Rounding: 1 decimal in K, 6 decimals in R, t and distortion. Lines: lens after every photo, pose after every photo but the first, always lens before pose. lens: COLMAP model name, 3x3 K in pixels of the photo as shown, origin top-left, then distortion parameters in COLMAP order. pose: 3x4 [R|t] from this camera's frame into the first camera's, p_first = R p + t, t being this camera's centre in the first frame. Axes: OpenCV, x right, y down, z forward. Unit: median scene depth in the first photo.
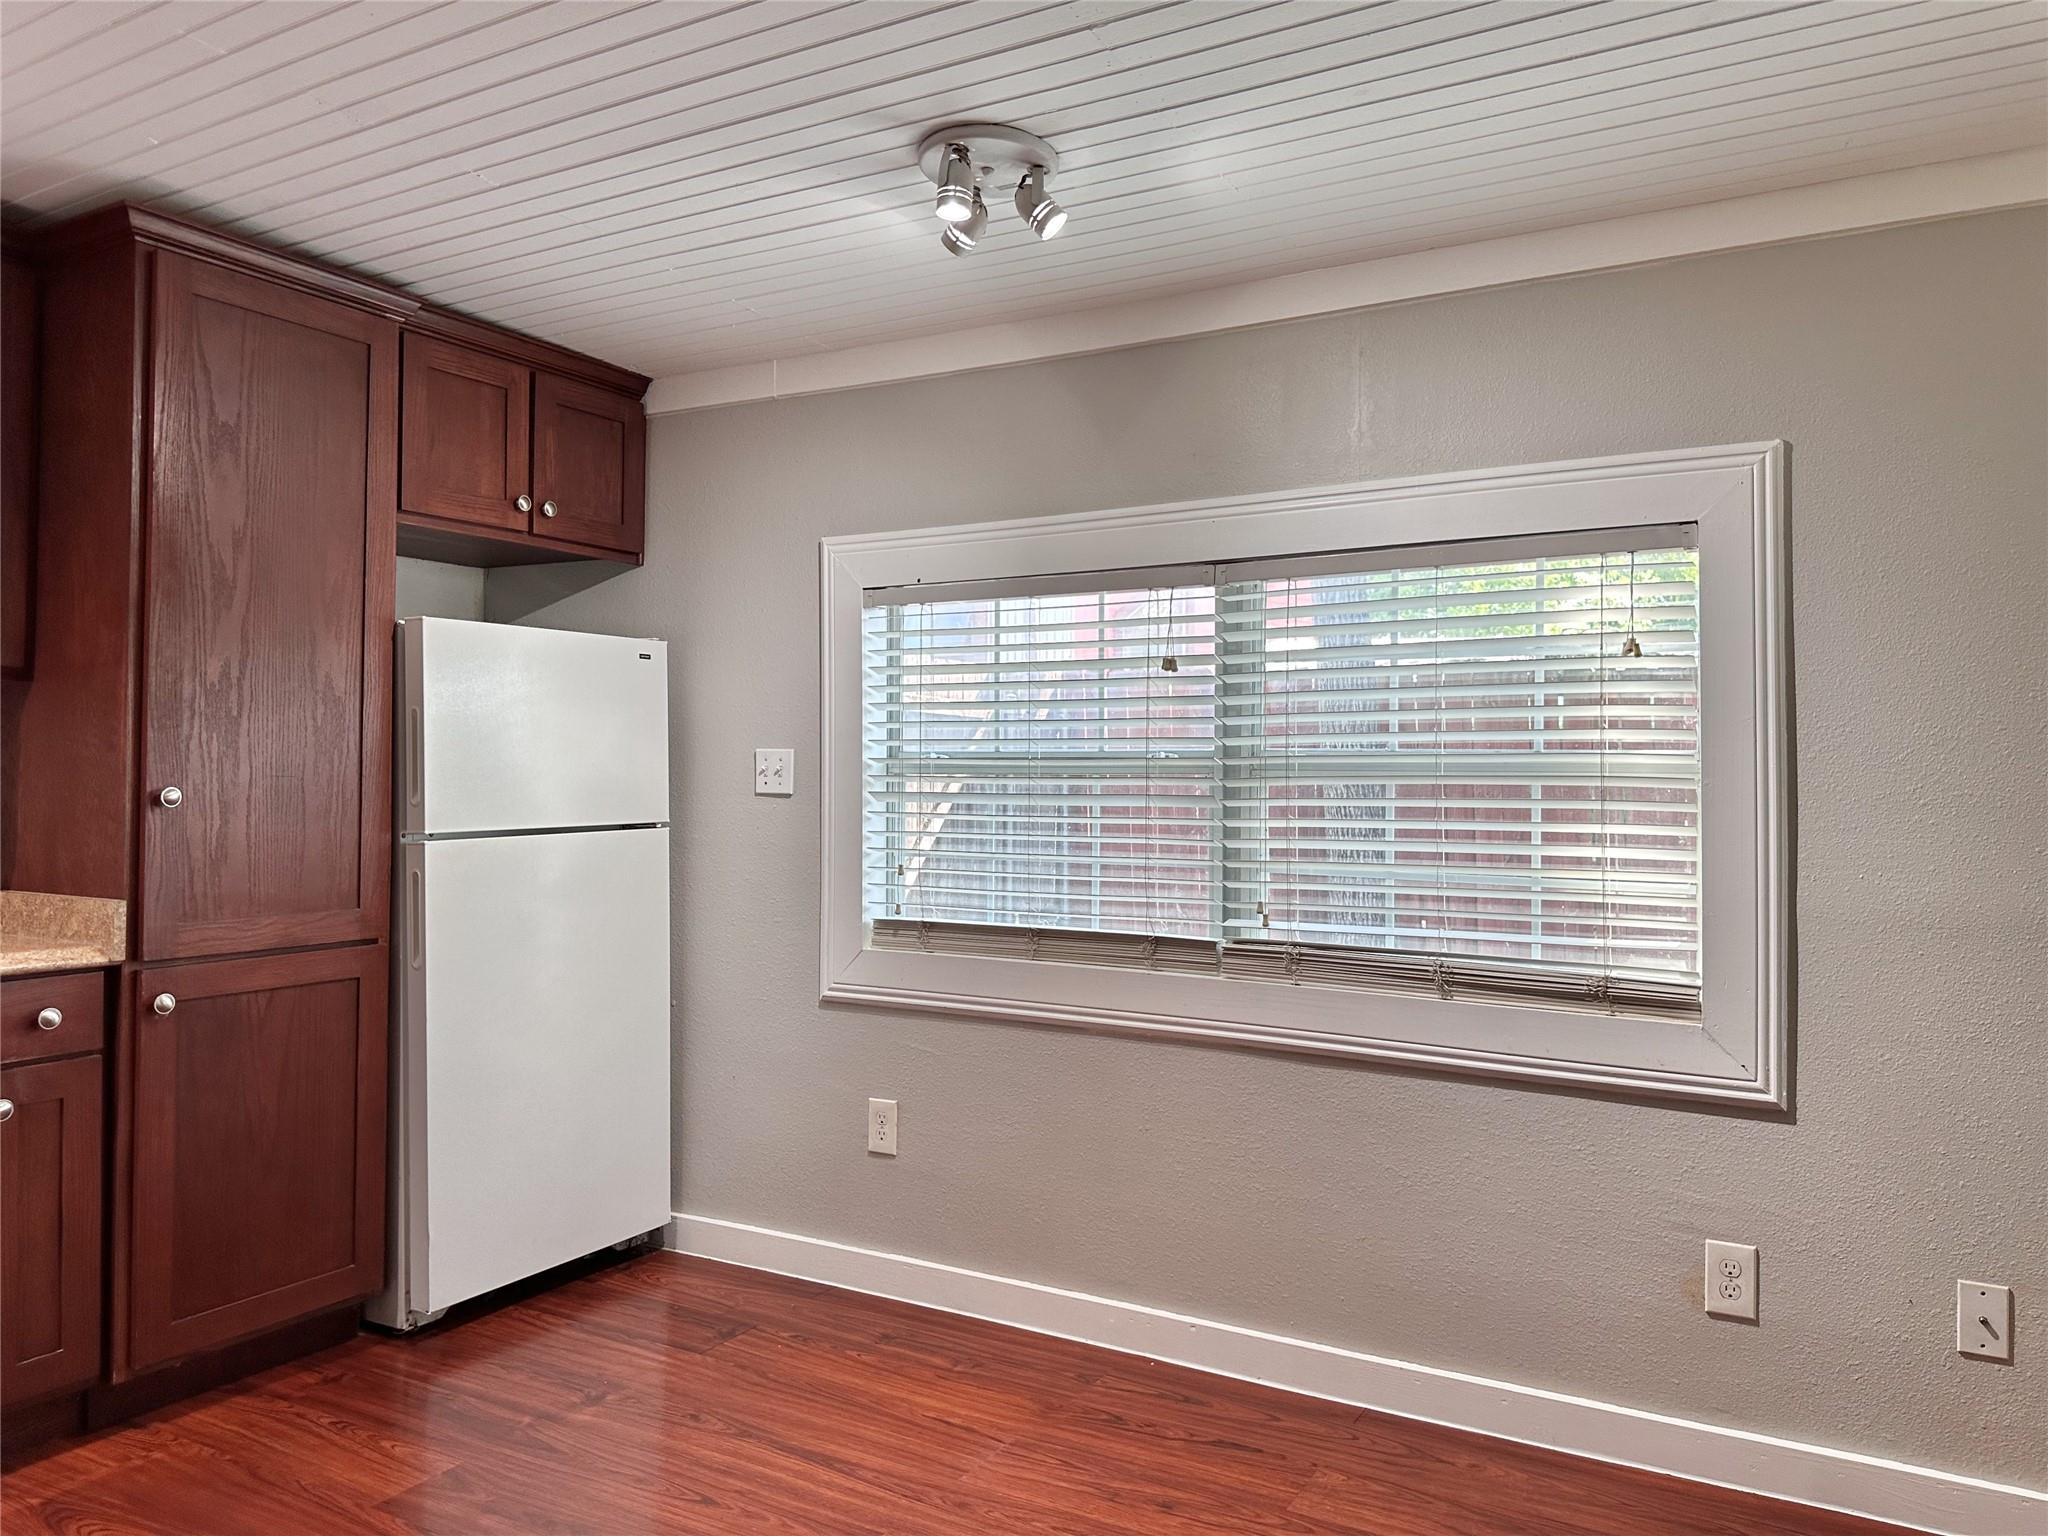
lens RADIAL K [[1453.9, 0, 1032.2], [0, 1453.9, 751.8], [0, 0, 1]] dist [0.035258, -0.047213]
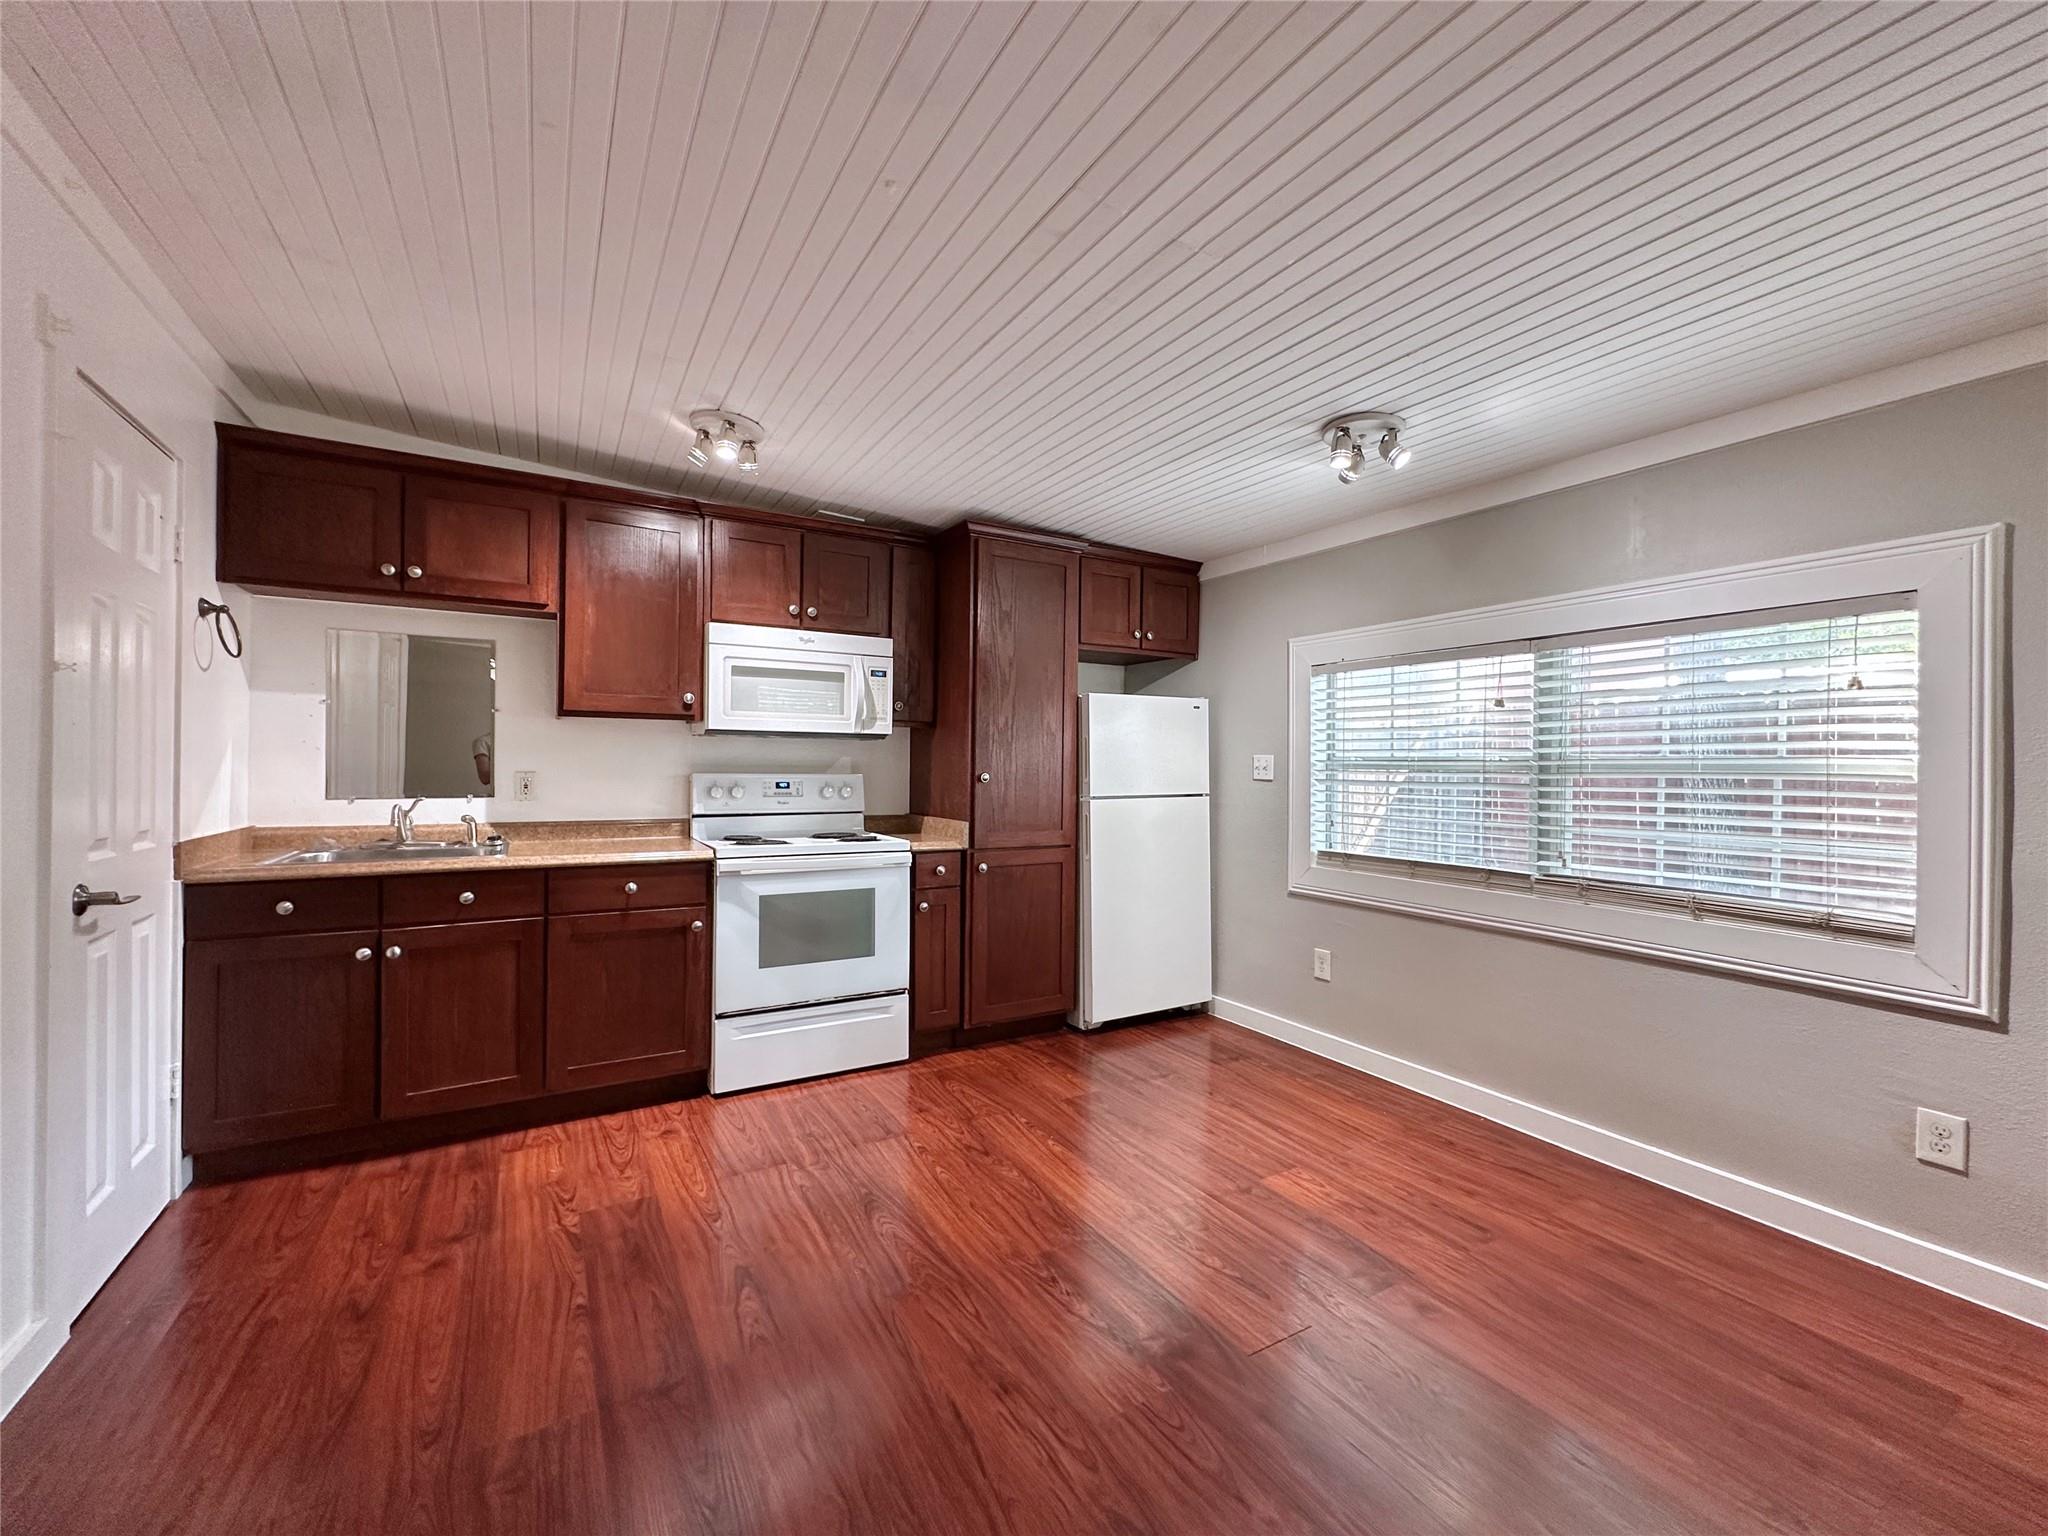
lens RADIAL K [[821.8, 0, 1023.5], [0, 821.8, 767.1], [0, 0, 1]] dist [-0.003037, 0.000677]
pose [[0.869750, 0.004172, -0.493474, 0.095928], [0.003654, 0.999882, 0.014893, -0.004410], [0.493478, -0.014757, 0.869633, -0.086274]]
